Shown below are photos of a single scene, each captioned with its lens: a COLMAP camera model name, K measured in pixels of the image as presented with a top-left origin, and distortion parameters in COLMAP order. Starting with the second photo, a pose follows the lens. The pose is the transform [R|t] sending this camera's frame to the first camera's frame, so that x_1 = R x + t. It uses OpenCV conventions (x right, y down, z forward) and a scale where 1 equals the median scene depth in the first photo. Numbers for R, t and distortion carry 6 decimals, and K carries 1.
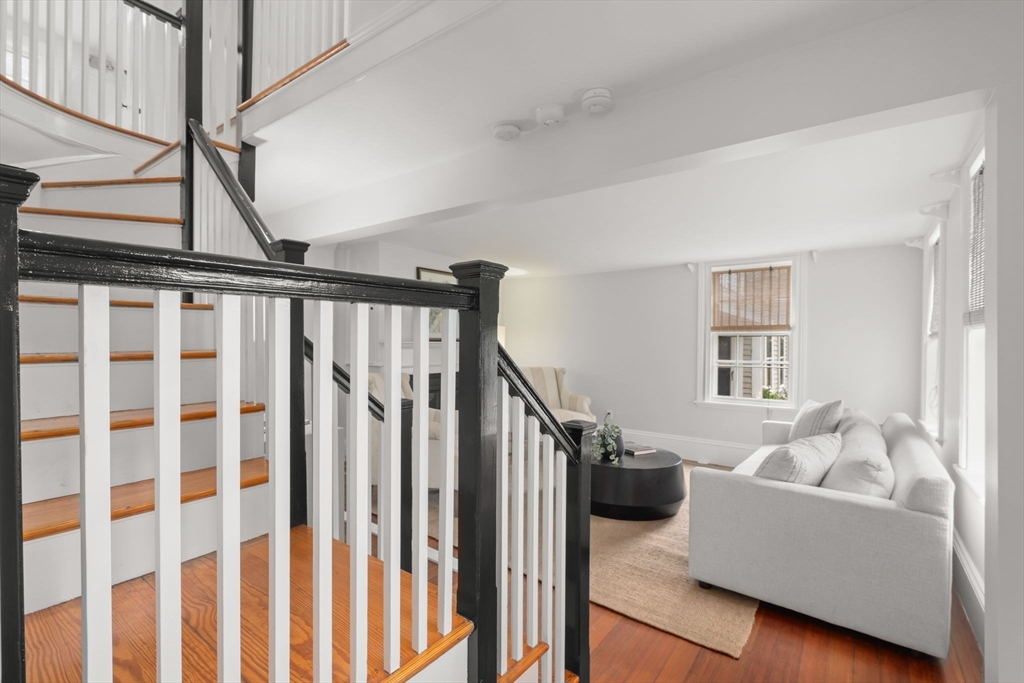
lens RADIAL K [[465.3, 0, 511.5], [0, 465.3, 343.8], [0, 0, 1]] dist [0.000492, 0.000314]
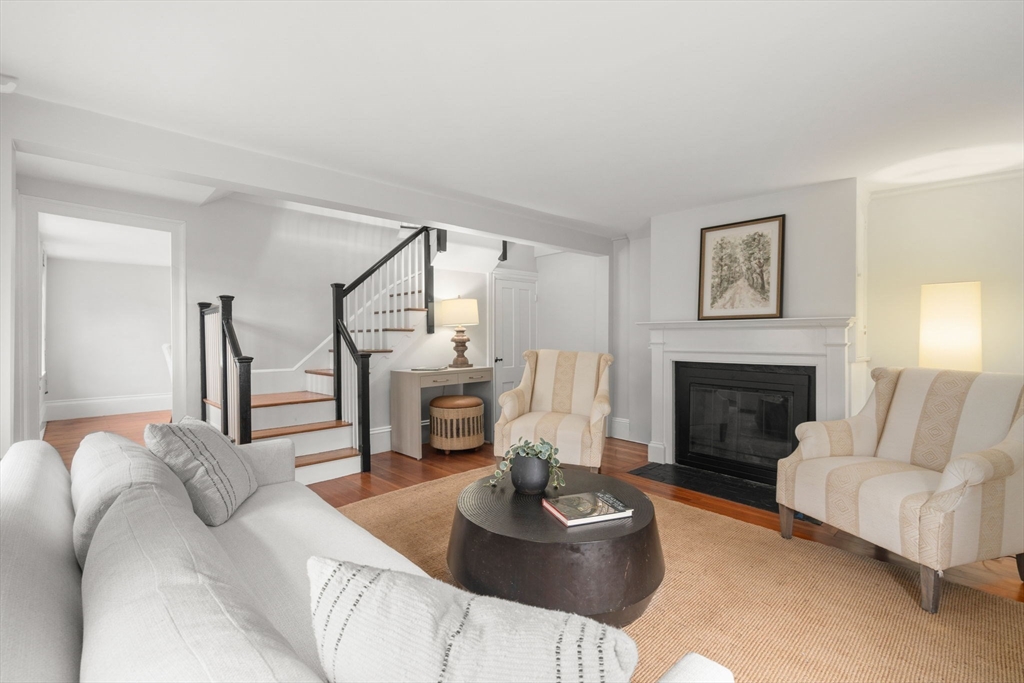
lens RADIAL K [[465.3, 0, 511.5], [0, 465.3, 343.8], [0, 0, 1]] dist [0.000492, 0.000314]
pose [[-0.166985, 0.006061, -0.985941, 0.871830], [-0.010808, 0.999910, 0.007977, 0.041364], [0.985900, 0.011988, -0.166904, 1.097699]]
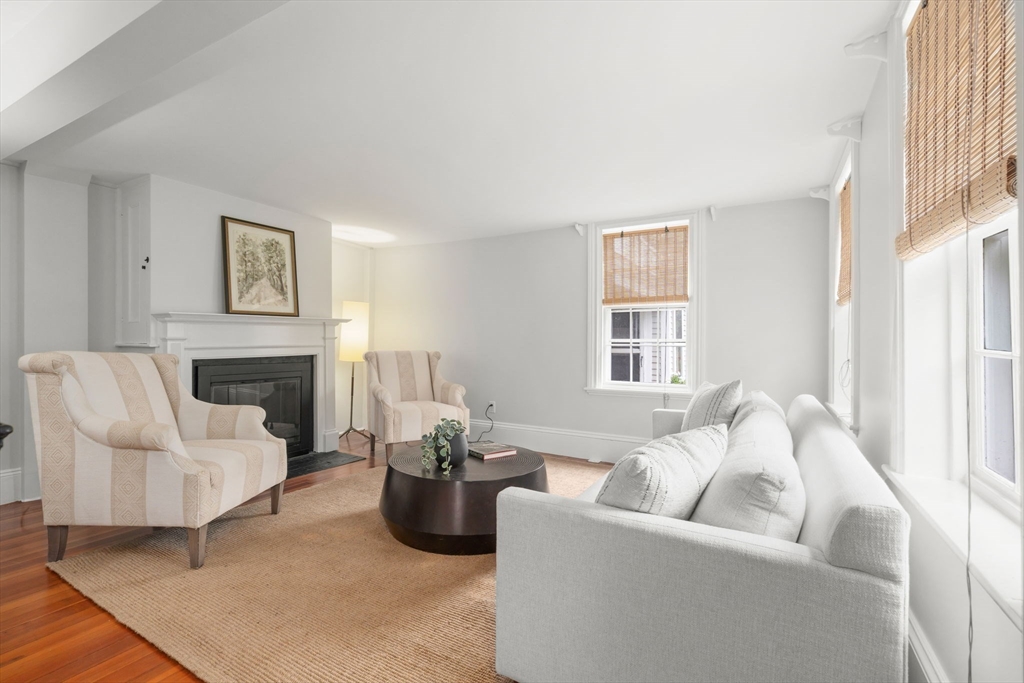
lens RADIAL K [[454.5, 0, 516.8], [0, 454.5, 336.1], [0, 0, 1]] dist [-0.000993, 0.000145]
pose [[0.990678, -0.004496, 0.136151, 0.227739], [0.005566, 0.999957, -0.007473, 0.050051], [-0.136112, 0.008161, 0.990660, 0.285081]]
